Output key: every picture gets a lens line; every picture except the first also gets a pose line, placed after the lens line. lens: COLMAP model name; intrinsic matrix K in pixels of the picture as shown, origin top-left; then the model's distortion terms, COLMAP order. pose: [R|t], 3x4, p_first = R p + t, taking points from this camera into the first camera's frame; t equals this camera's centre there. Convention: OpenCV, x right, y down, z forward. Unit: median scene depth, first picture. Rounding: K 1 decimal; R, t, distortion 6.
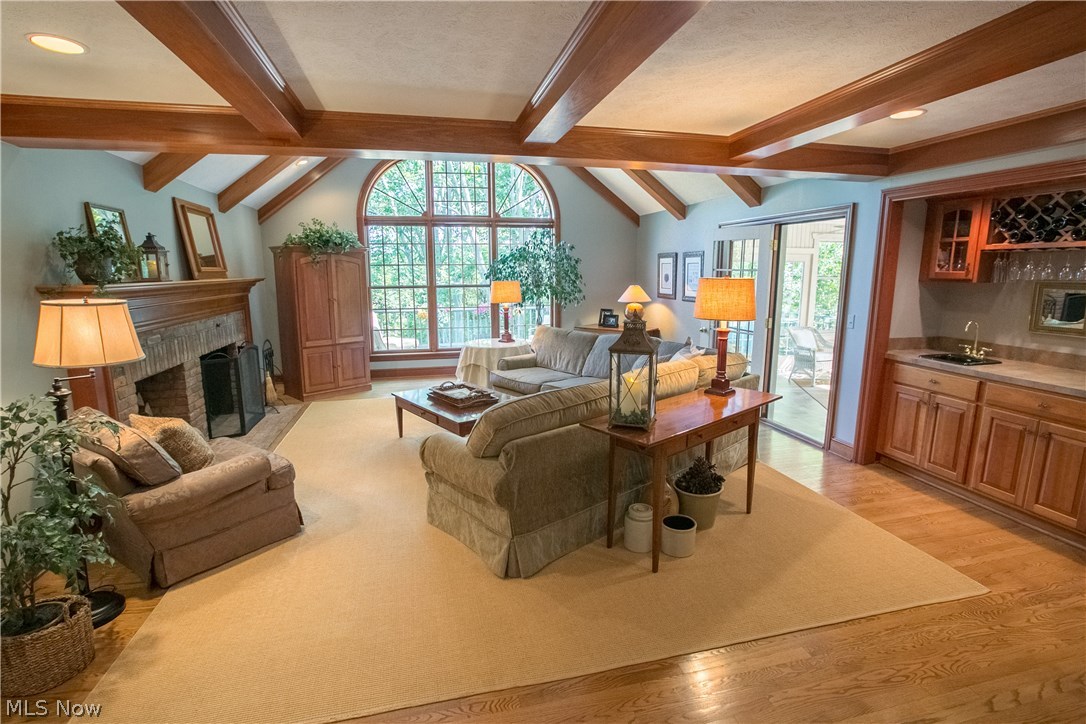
lens RADIAL K [[500.7, 0, 551.3], [0, 500.7, 363.2], [0, 0, 1]] dist [-0.044635, 0.003094]
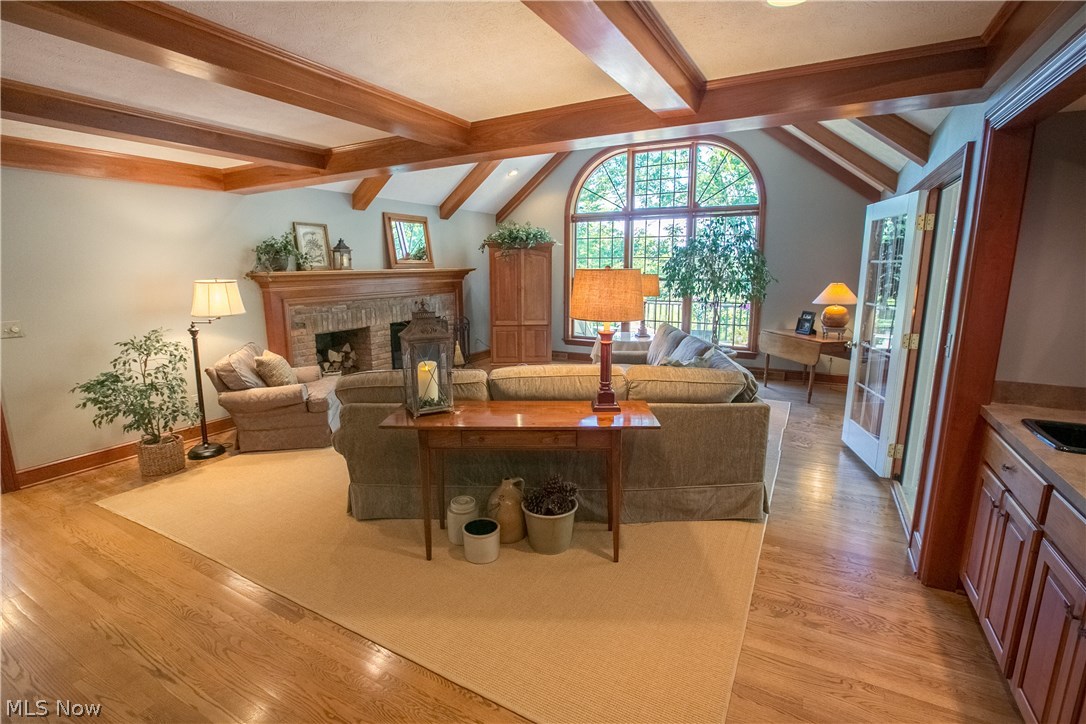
lens RADIAL K [[500.7, 0, 554.6], [0, 500.7, 358.5], [0, 0, 1]] dist [-0.044635, 0.003094]
pose [[0.745814, 0.122711, -0.654755, 0.501648], [-0.119088, 0.991614, 0.050194, -0.034813], [0.655423, 0.040538, 0.754173, 0.187925]]
